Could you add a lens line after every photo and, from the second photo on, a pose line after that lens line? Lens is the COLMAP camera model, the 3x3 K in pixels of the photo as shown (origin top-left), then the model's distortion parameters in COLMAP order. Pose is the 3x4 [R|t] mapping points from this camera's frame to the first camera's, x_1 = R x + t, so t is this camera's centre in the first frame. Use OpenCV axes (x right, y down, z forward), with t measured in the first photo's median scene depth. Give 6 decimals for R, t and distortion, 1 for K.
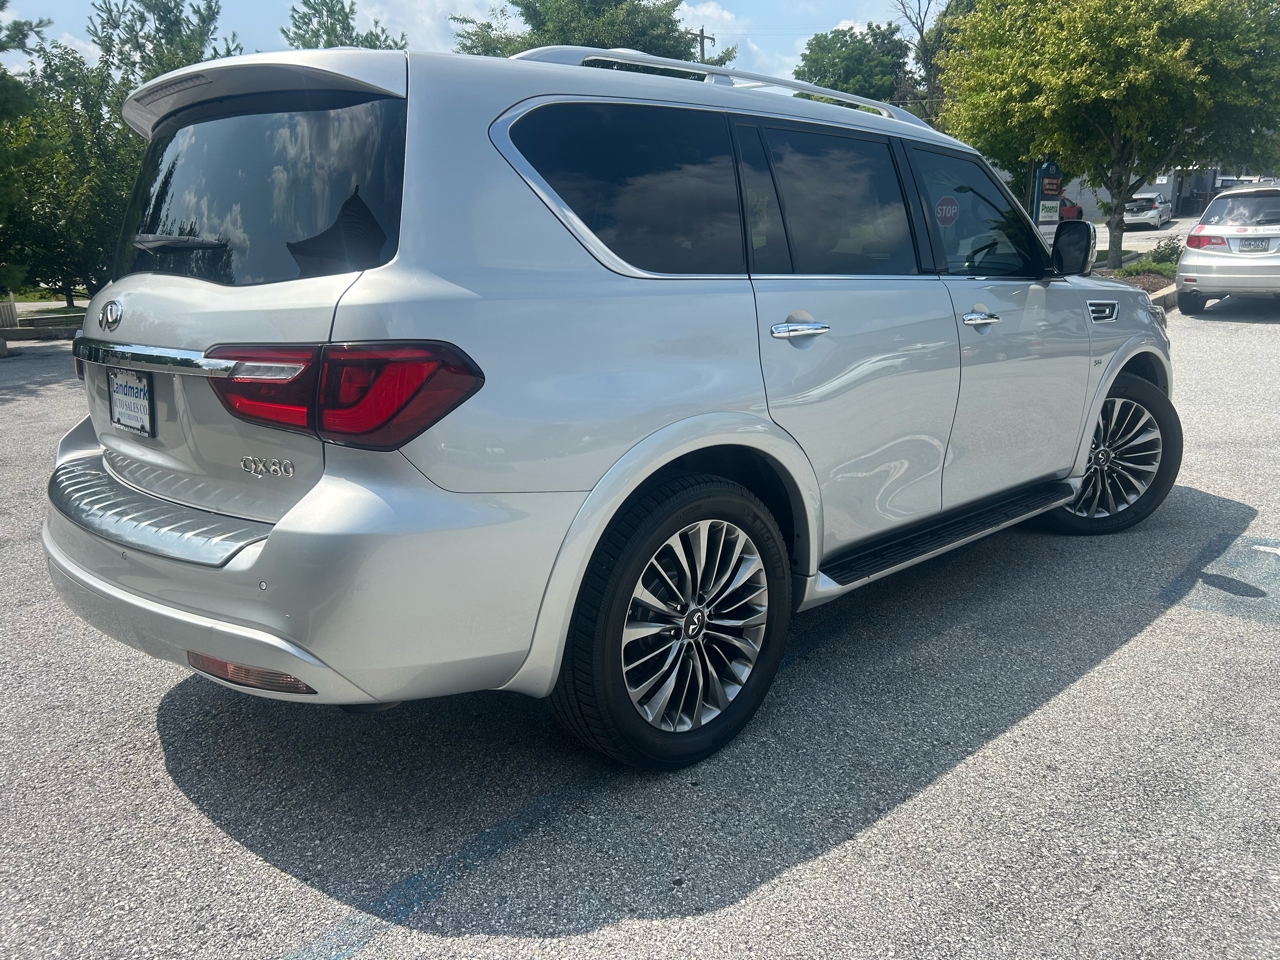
lens RADIAL K [[954.5, 0, 636.5], [0, 954.5, 470.5], [0, 0, 1]] dist [0.051101, -0.062720]
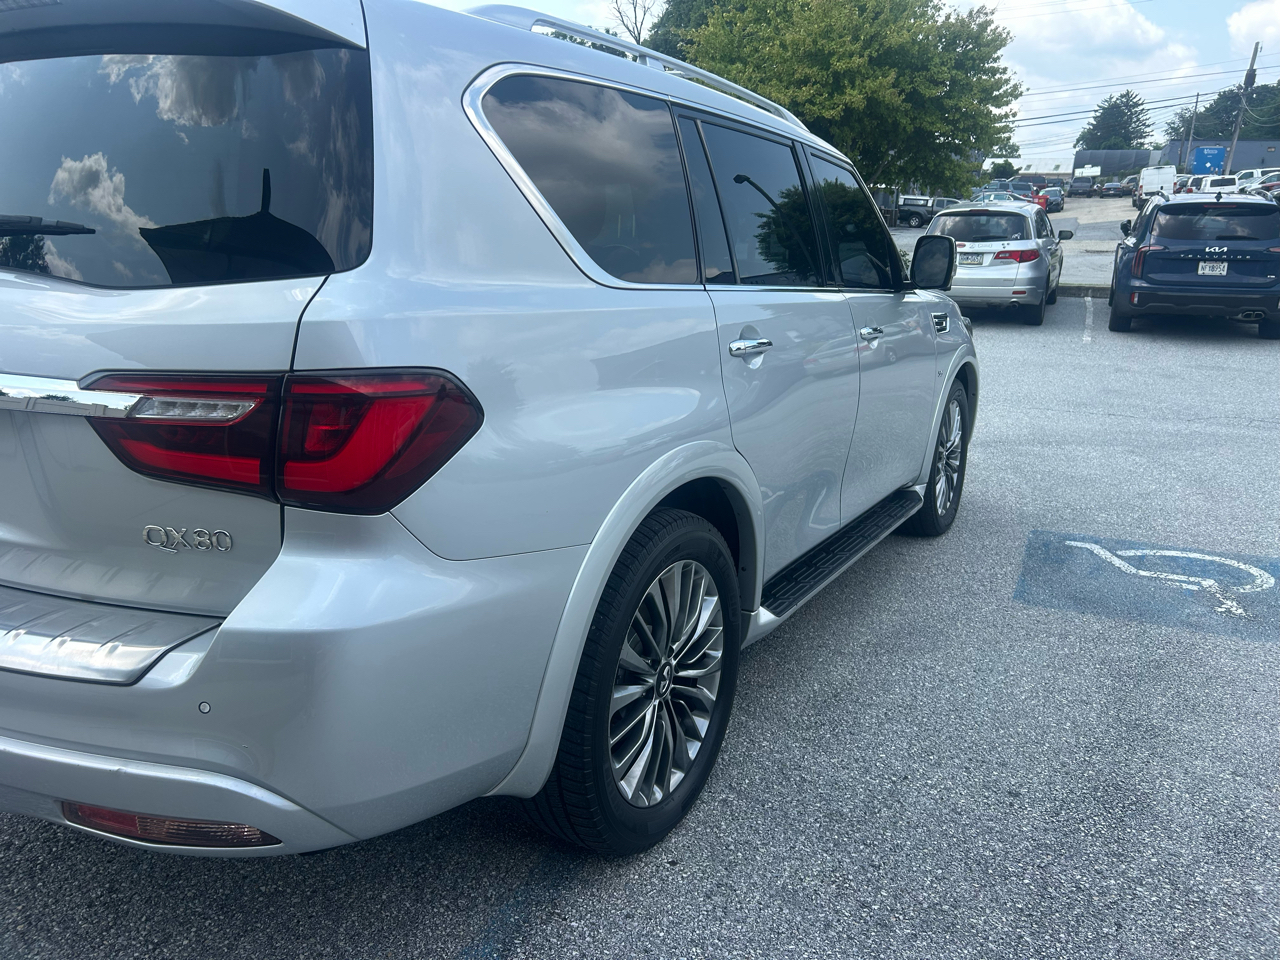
lens RADIAL K [[936.3, 0, 600.2], [0, 936.3, 467.2], [0, 0, 1]] dist [0.063739, -0.067939]
pose [[0.961060, -0.030489, 0.274653, -0.224060], [0.028800, 0.999533, 0.010182, -0.045681], [-0.274836, -0.001876, 0.961489, 0.178562]]
